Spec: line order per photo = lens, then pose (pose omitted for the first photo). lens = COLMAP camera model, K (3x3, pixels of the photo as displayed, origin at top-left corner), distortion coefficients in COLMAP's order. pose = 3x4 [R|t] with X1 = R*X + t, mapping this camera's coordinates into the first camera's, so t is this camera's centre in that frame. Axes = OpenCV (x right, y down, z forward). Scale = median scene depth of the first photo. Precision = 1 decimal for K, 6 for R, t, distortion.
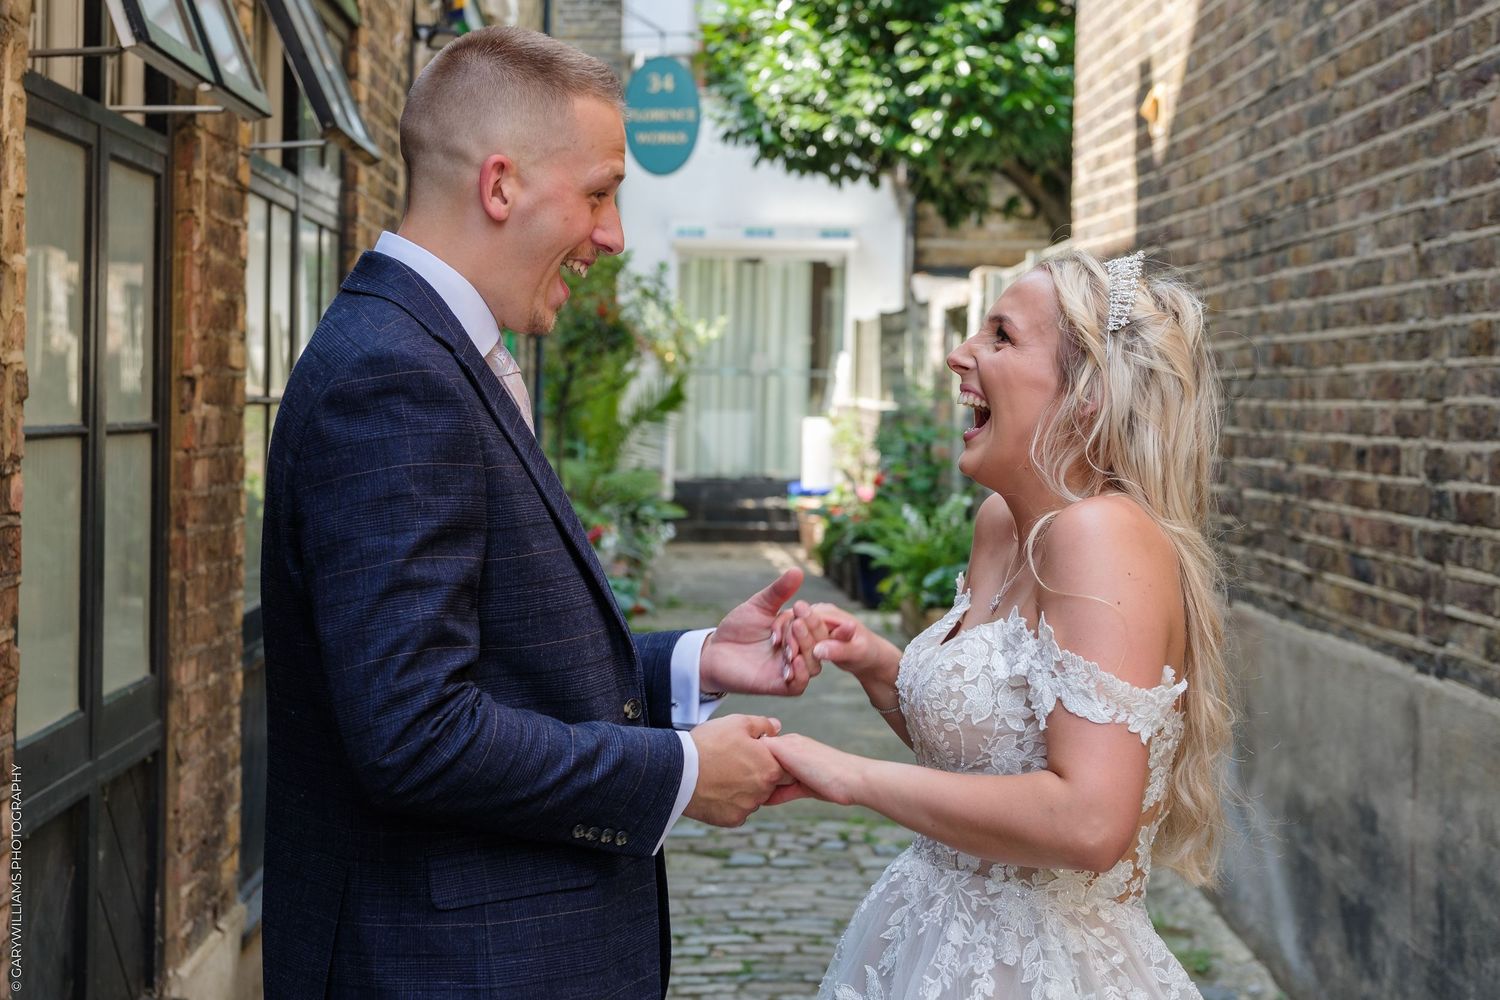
lens RADIAL K [[1891.3, 0, 667.4], [0, 1891.3, 498.0], [0, 0, 1]] dist [0.004709, -0.010482]
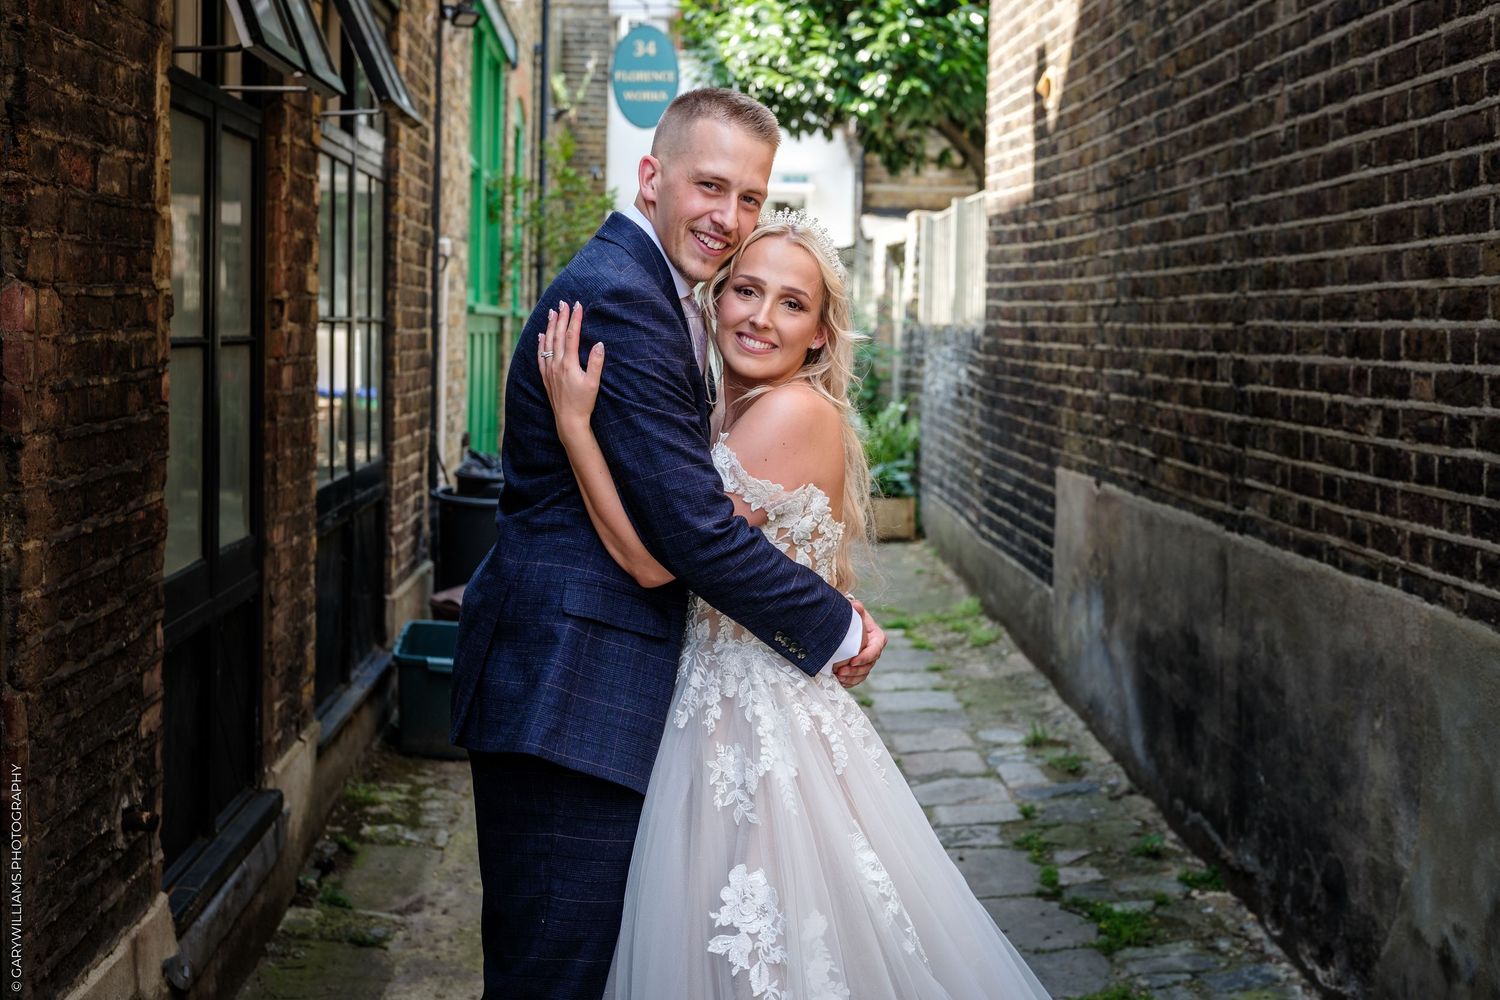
lens RADIAL K [[1971.5, 0, 749.6], [0, 1971.5, 535.5], [0, 0, 1]] dist [0.001316, 0.012465]
pose [[0.998379, -0.001758, 0.056892, -0.012245], [-0.001298, 0.998559, 0.053648, 0.020443], [-0.056904, -0.053635, 0.996938, -0.317274]]
